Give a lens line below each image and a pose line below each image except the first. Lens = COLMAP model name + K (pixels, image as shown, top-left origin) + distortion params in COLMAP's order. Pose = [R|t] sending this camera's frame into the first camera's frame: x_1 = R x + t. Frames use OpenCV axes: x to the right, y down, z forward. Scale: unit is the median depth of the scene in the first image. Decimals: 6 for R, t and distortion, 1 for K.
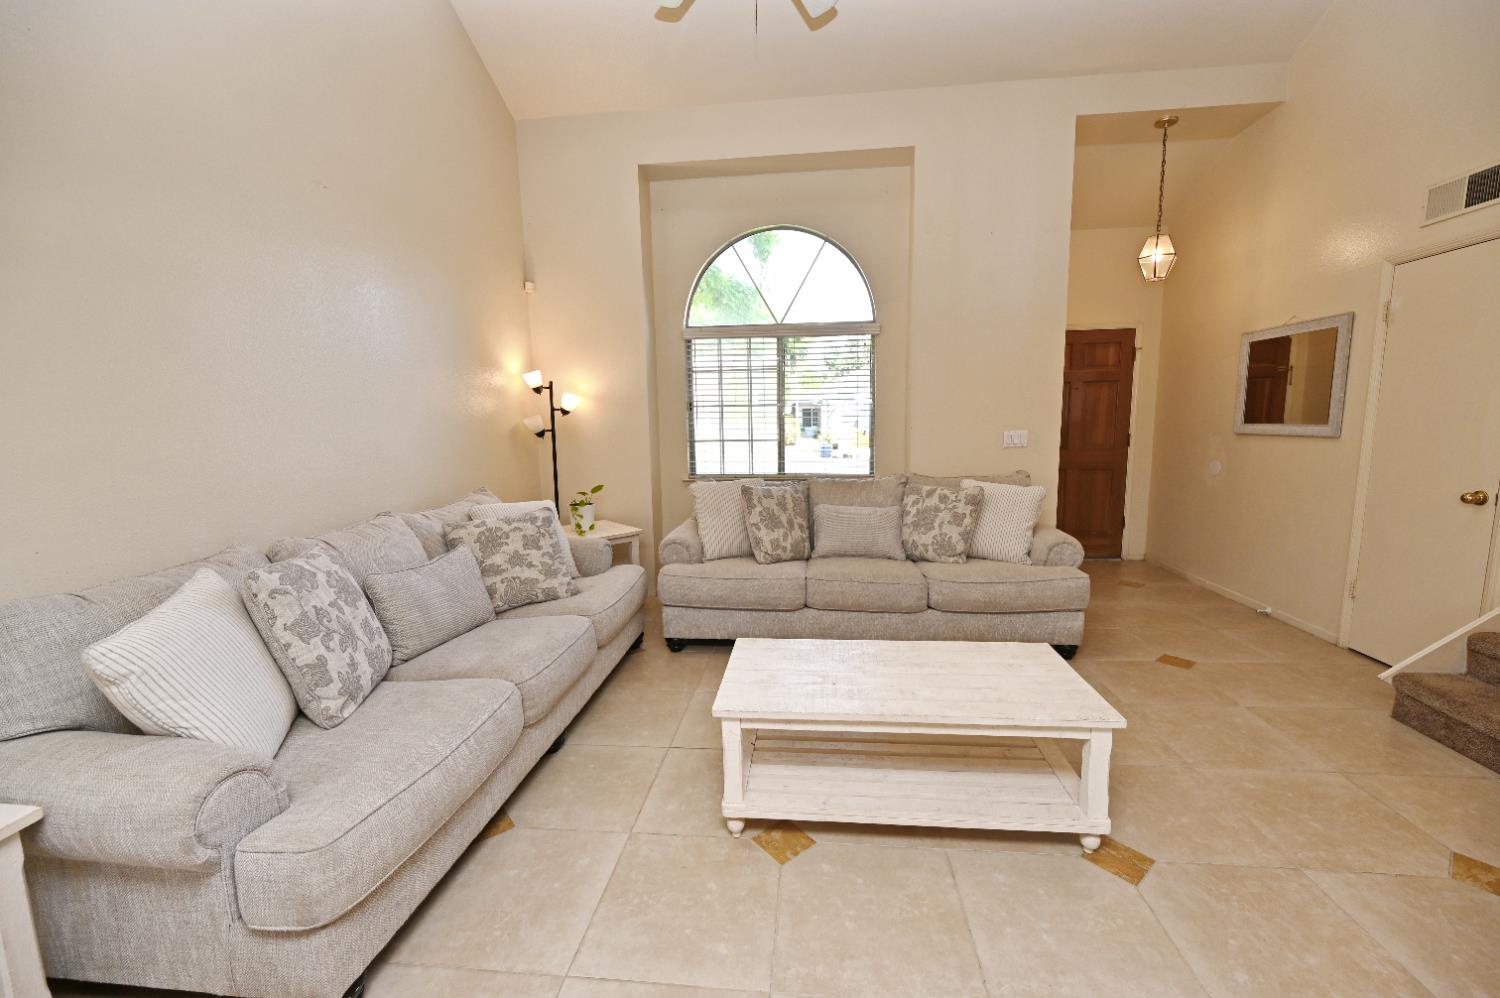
lens RADIAL K [[583.7, 0, 759.8], [0, 583.7, 506.4], [0, 0, 1]] dist [-0.000299, 0.000149]
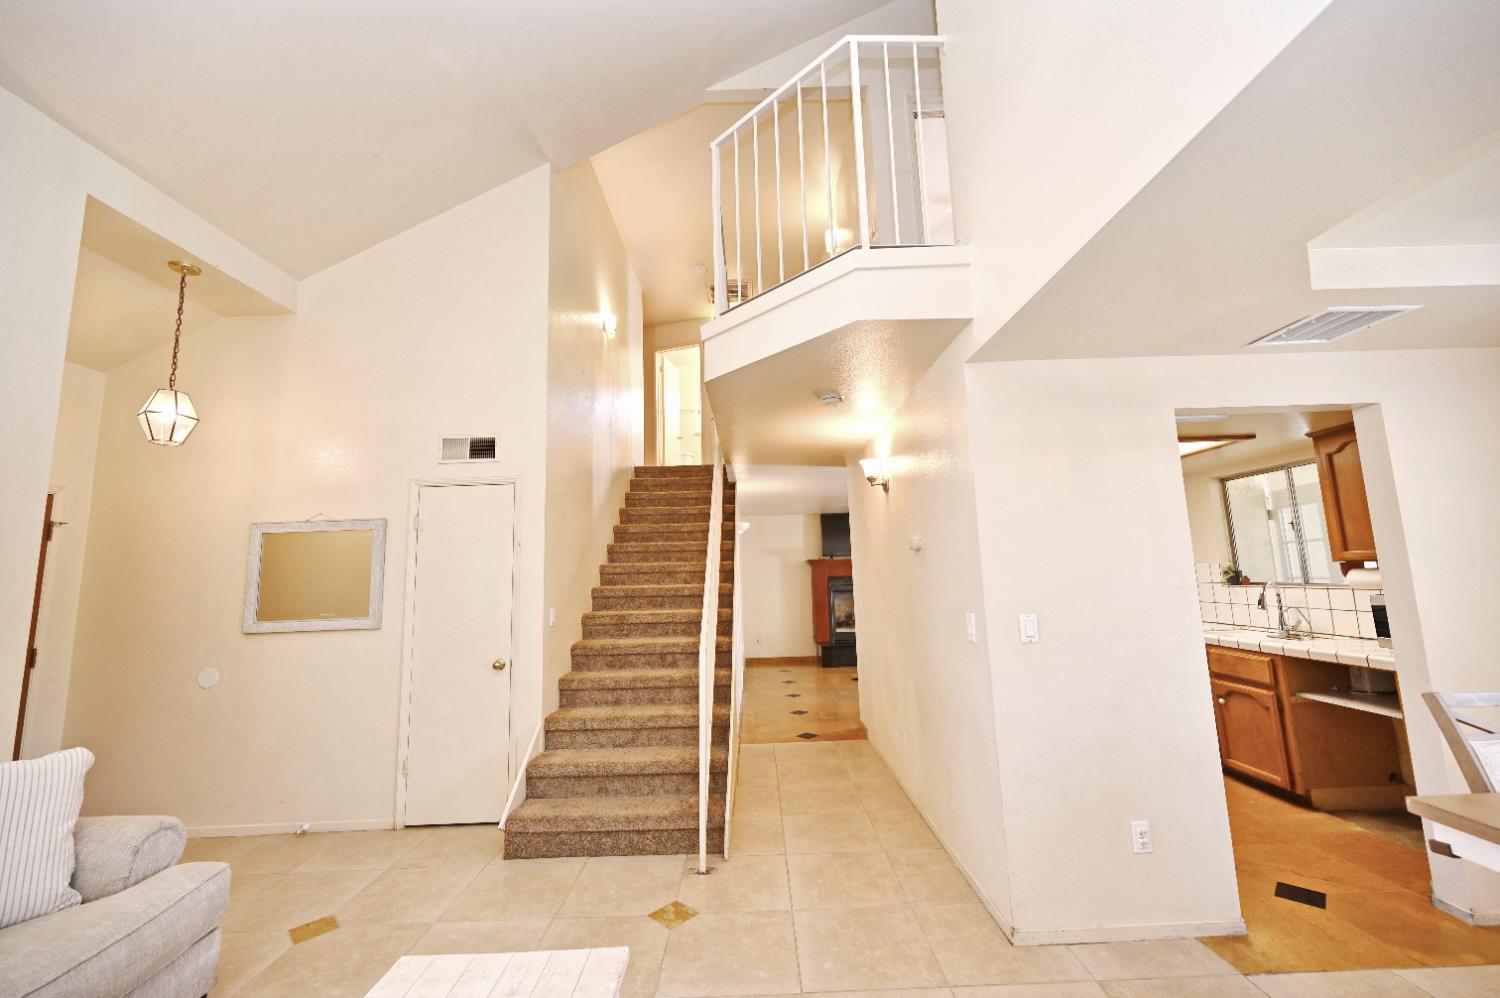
lens RADIAL K [[583.7, 0, 759.8], [0, 583.7, 506.4], [0, 0, 1]] dist [-0.000299, 0.000149]
pose [[-0.097234, 0.143701, 0.984833, -0.180744], [0.185677, 0.974768, -0.123900, -0.071918], [-0.977788, 0.170813, -0.121462, 0.388119]]
